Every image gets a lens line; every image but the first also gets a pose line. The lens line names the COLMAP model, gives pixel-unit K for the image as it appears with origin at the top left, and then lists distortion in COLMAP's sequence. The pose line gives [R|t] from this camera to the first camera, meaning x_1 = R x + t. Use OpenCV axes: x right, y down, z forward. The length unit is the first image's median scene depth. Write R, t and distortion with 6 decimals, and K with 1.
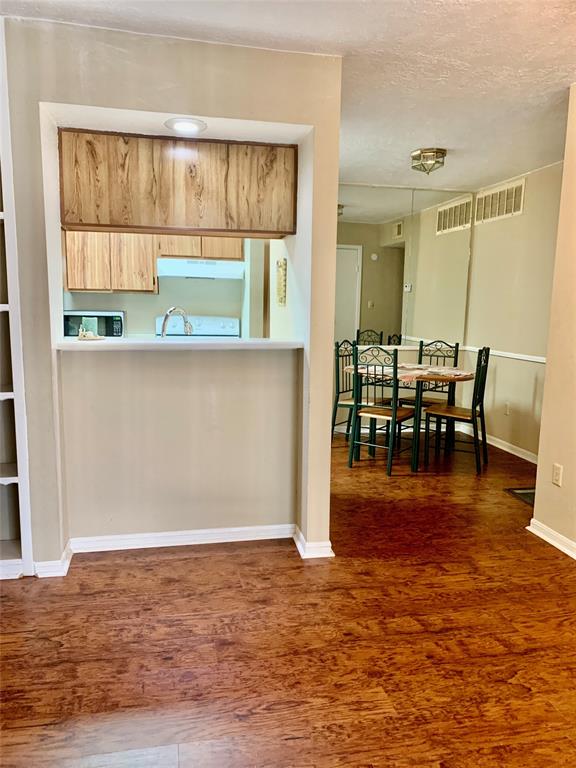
lens RADIAL K [[584.5, 0, 287.0], [0, 584.5, 387.3], [0, 0, 1]] dist [0.013214, -0.008739]
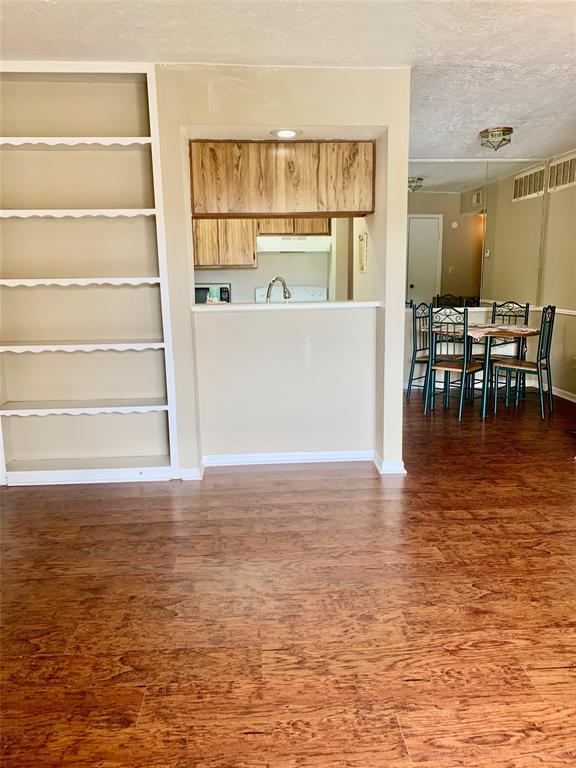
lens RADIAL K [[583.8, 0, 290.7], [0, 583.8, 386.2], [0, 0, 1]] dist [0.024087, -0.027637]
pose [[0.990042, -0.005012, -0.140686, 0.012327], [0.011263, 0.998982, 0.043671, 0.045161], [0.140324, -0.044820, 0.989091, -0.257486]]
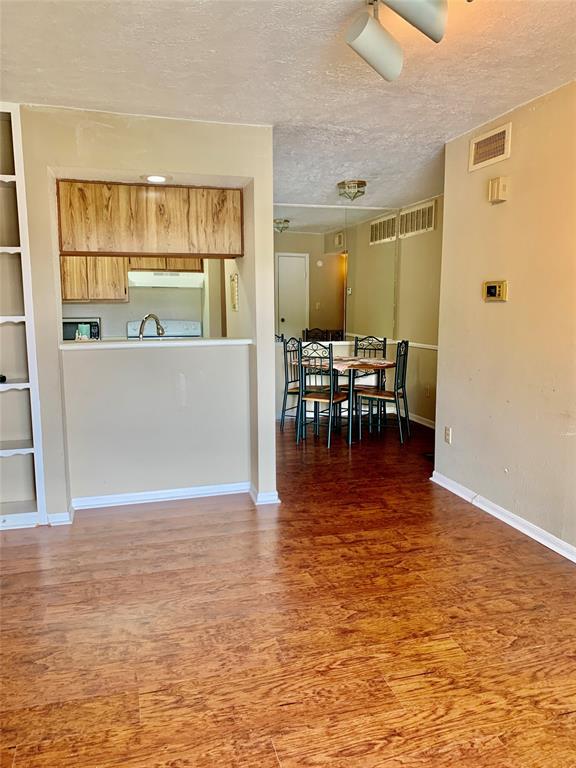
lens RADIAL K [[581.8, 0, 289.7], [0, 581.8, 379.5], [0, 0, 1]] dist [0.043641, -0.061933]
pose [[0.997141, -0.030355, 0.069200, 0.019808], [0.031238, 0.999443, -0.011712, 0.029761], [-0.068806, 0.013840, 0.997534, -0.297081]]
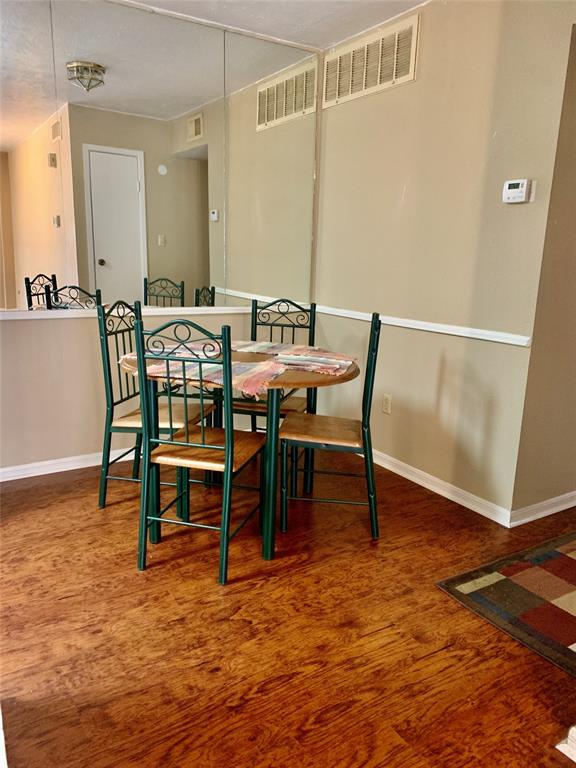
lens RADIAL K [[584.5, 0, 287.0], [0, 584.5, 387.3], [0, 0, 1]] dist [0.013214, -0.008739]
pose [[0.940078, -0.075544, 0.332485, 0.105434], [0.043255, 0.993691, 0.103478, -0.092376], [-0.338205, -0.082896, 0.937414, 0.771808]]
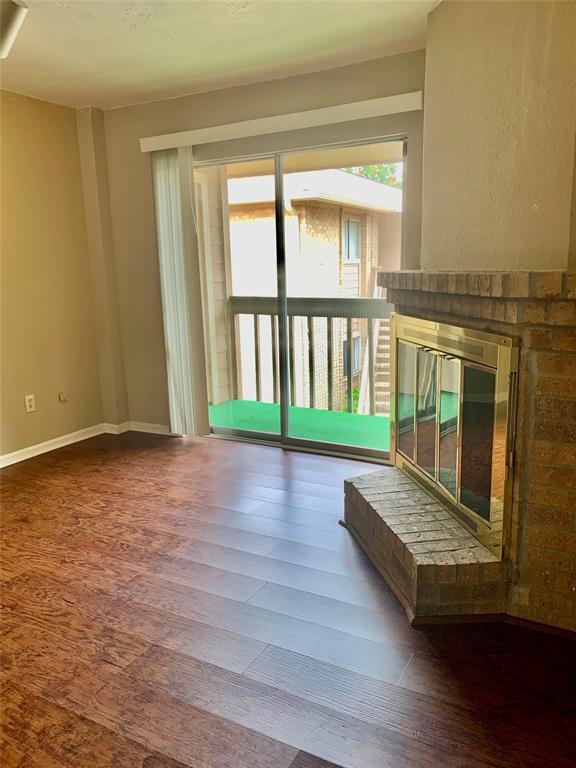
lens RADIAL K [[594.0, 0, 288.0], [0, 594.0, 384.0], [0, 0, 1]] dist [0.045739, -0.060151]
pose [[-0.758946, -0.122438, 0.639539, -0.618529], [0.106881, 0.945418, 0.307833, -0.093538], [-0.642322, 0.301983, -0.704435, 0.621930]]
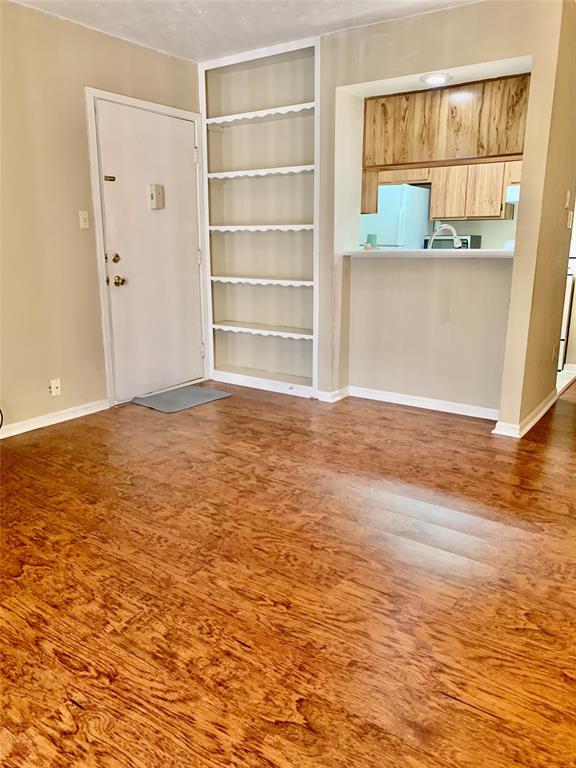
lens RADIAL K [[578.3, 0, 291.7], [0, 578.3, 375.1], [0, 0, 1]] dist [0.095827, -0.111234]
pose [[0.688381, 0.149304, -0.709817, 0.566013], [-0.093237, 0.988682, 0.117540, 0.070298], [0.719332, -0.014731, 0.694510, -0.130351]]
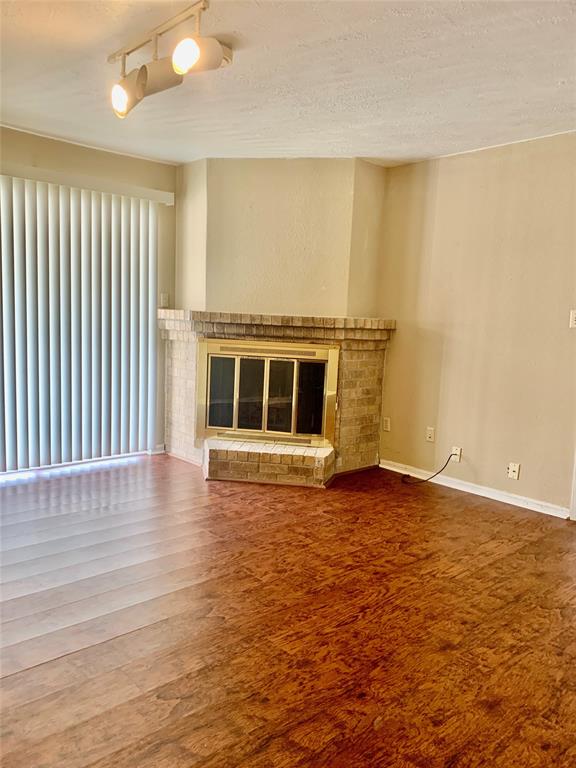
lens RADIAL K [[586.0, 0, 293.7], [0, 586.0, 379.3], [0, 0, 1]] dist [0.042528, -0.072368]
pose [[-0.851722, 0.007298, -0.523944, 0.472809], [-0.129917, 0.965742, 0.224644, -0.146657], [0.507634, 0.259403, -0.821595, 1.152266]]
